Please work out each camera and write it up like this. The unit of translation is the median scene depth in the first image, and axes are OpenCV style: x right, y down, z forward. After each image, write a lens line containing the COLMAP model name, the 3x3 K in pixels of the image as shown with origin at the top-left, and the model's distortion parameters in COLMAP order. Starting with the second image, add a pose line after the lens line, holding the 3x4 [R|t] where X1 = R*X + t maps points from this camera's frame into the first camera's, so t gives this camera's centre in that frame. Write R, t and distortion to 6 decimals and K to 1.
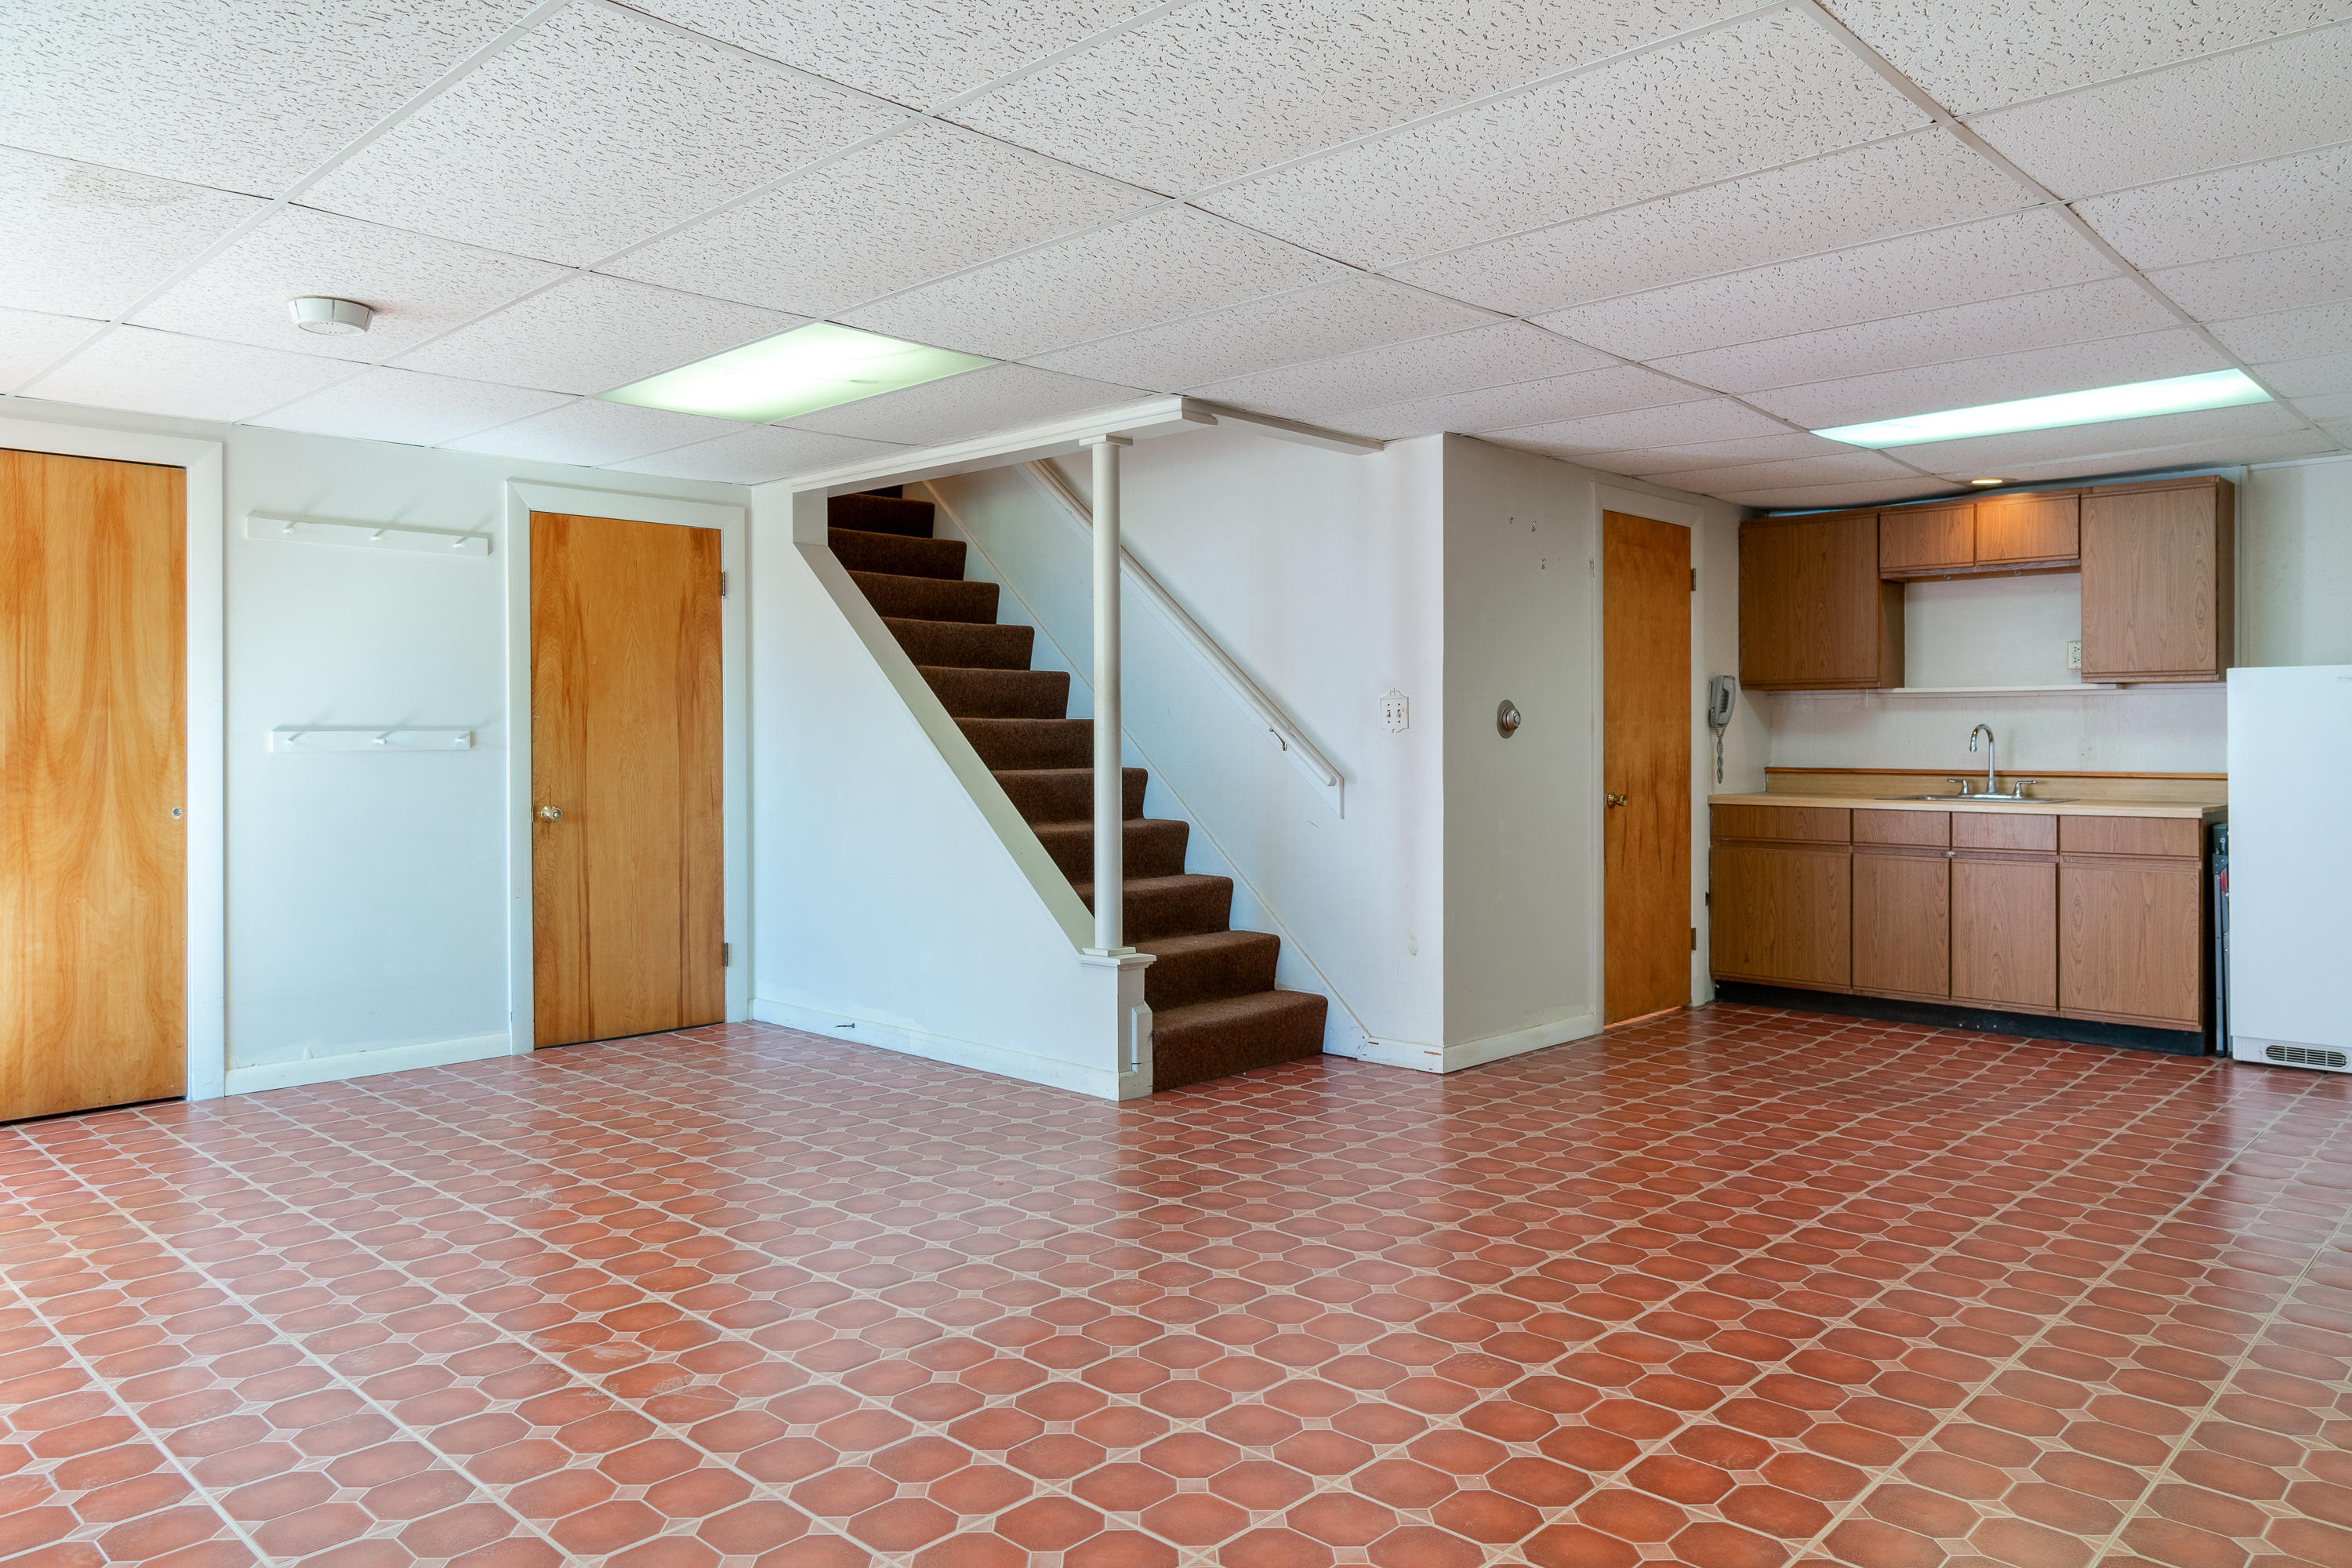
lens RADIAL K [[1579.4, 0, 1166.0], [0, 1579.4, 743.6], [0, 0, 1]] dist [-0.003556, -0.001684]
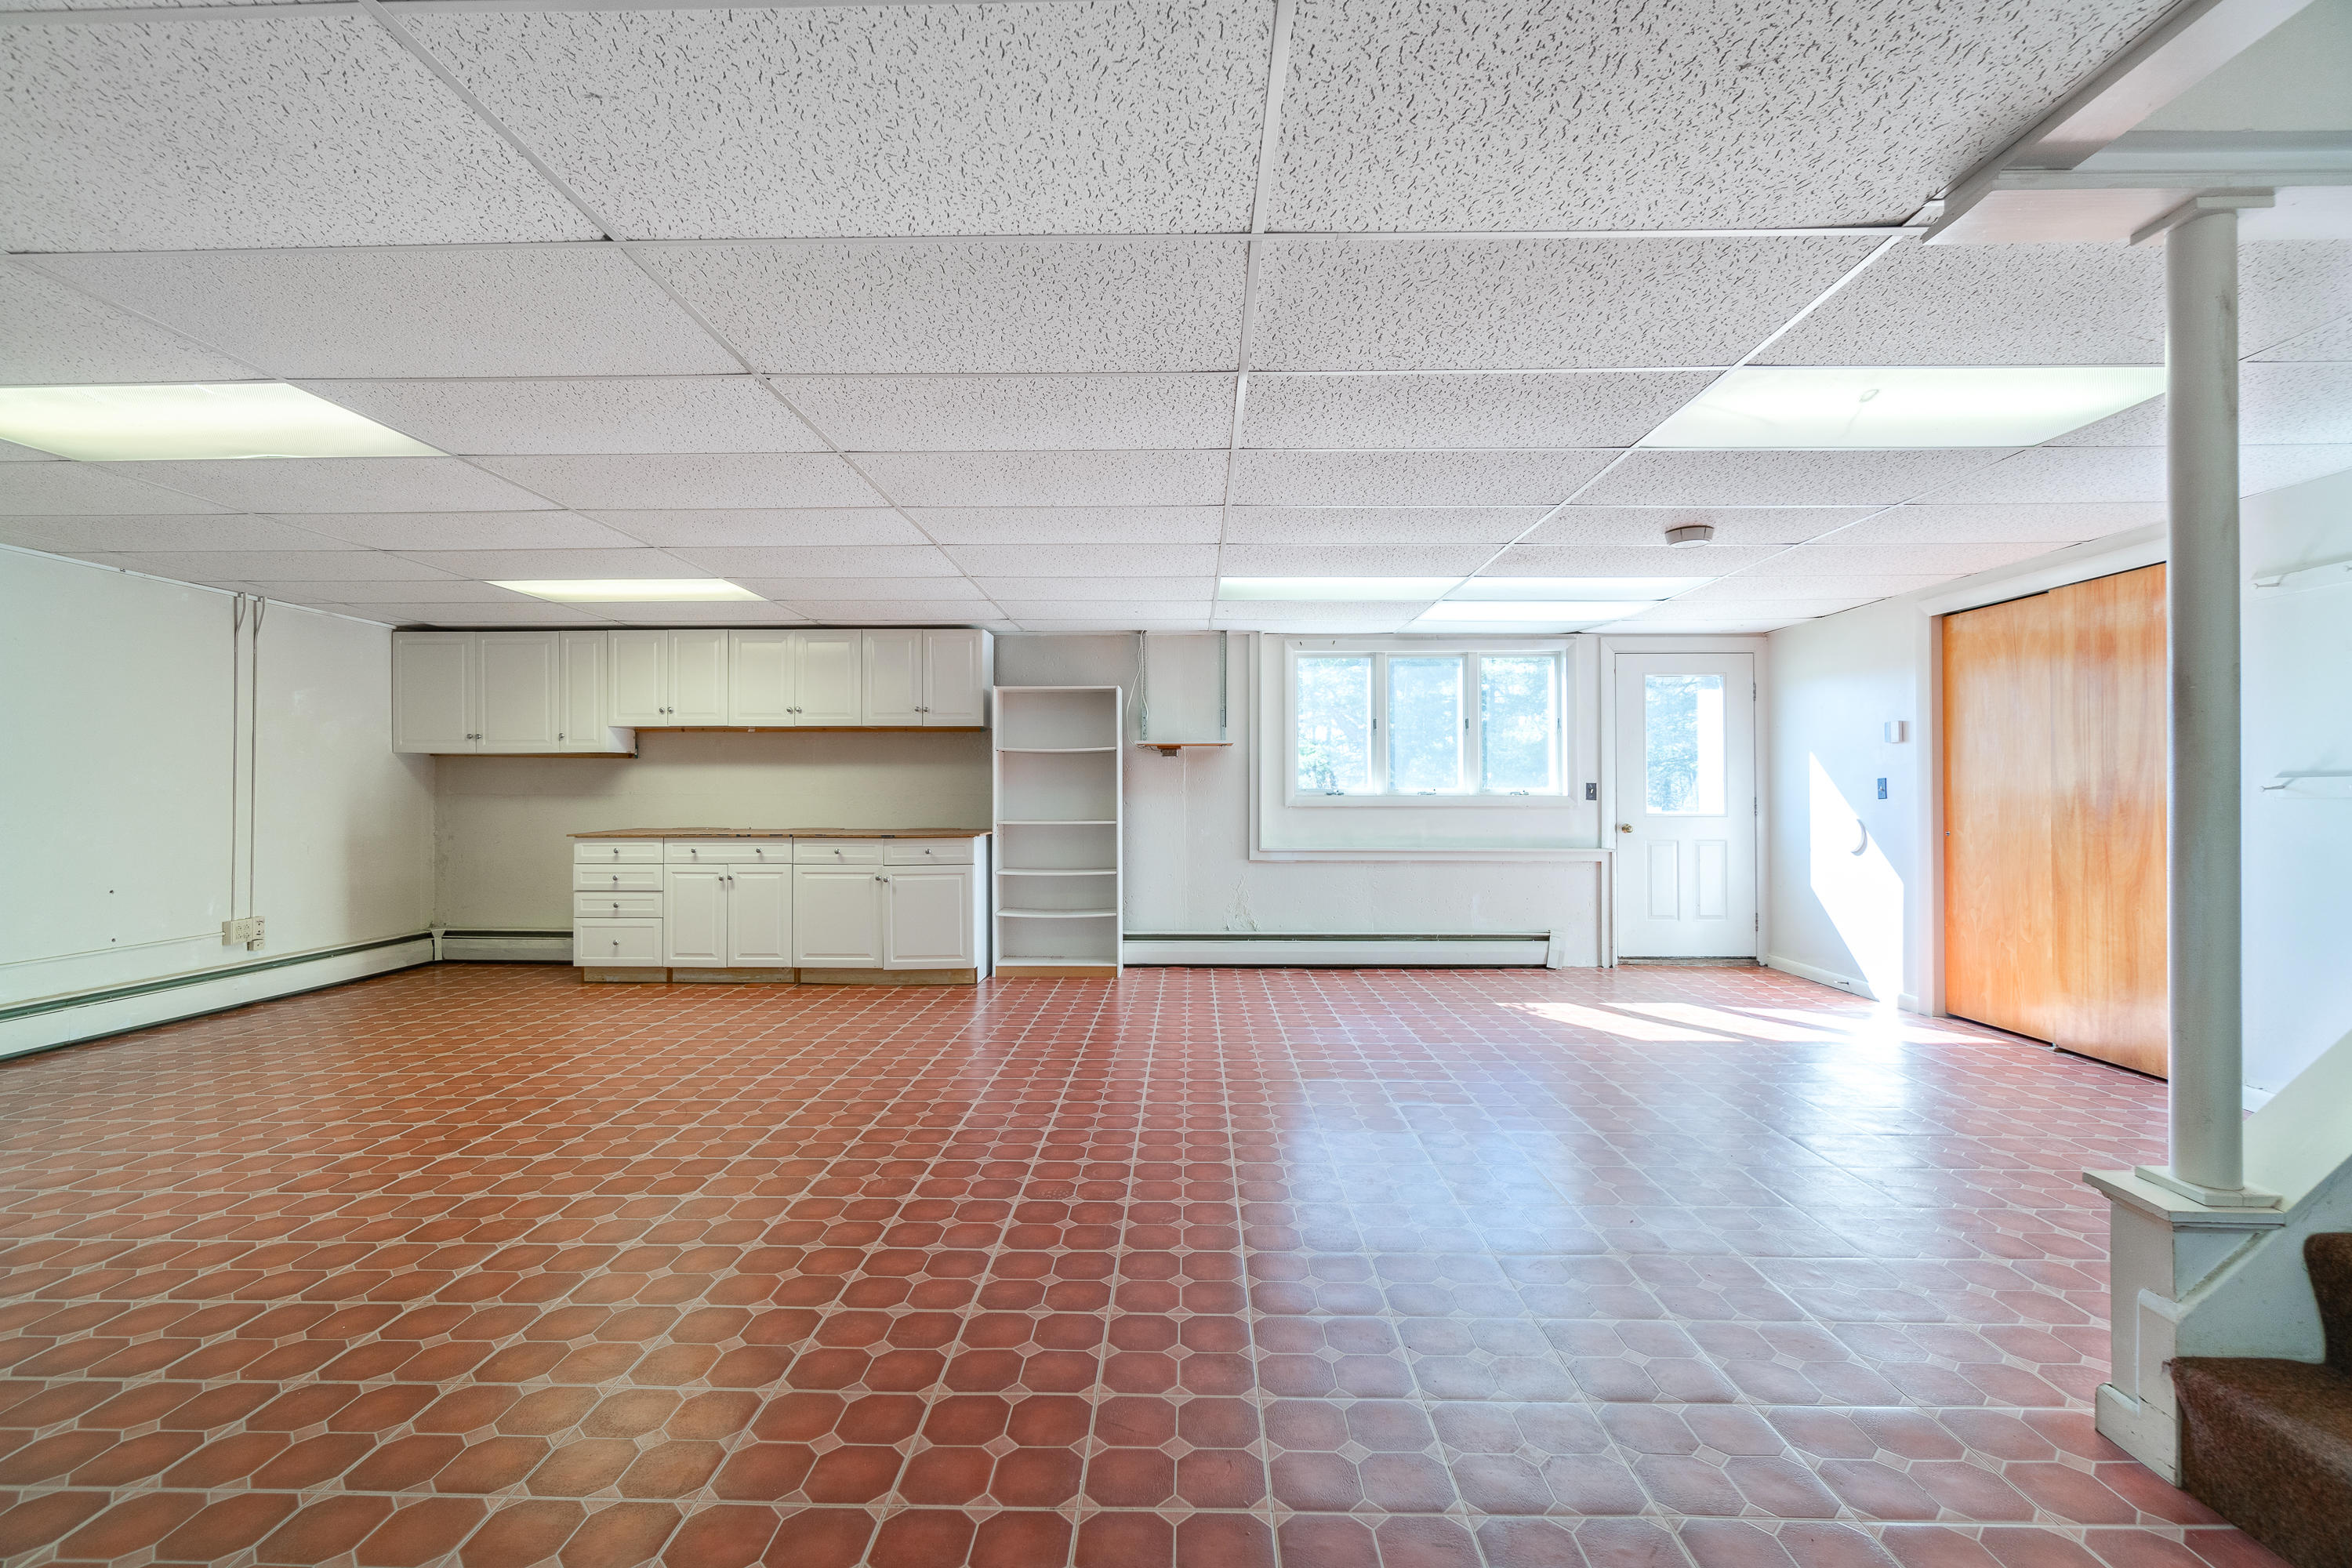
lens RADIAL K [[1051.0, 0, 1176.0], [0, 1051.0, 784.0], [0, 0, 1]] dist [-0.001301, -0.000105]
pose [[-0.734878, -0.003303, -0.678191, 0.751481], [-0.001415, 0.999993, -0.003338, -0.000119], [0.678198, -0.001493, -0.734878, 1.710776]]
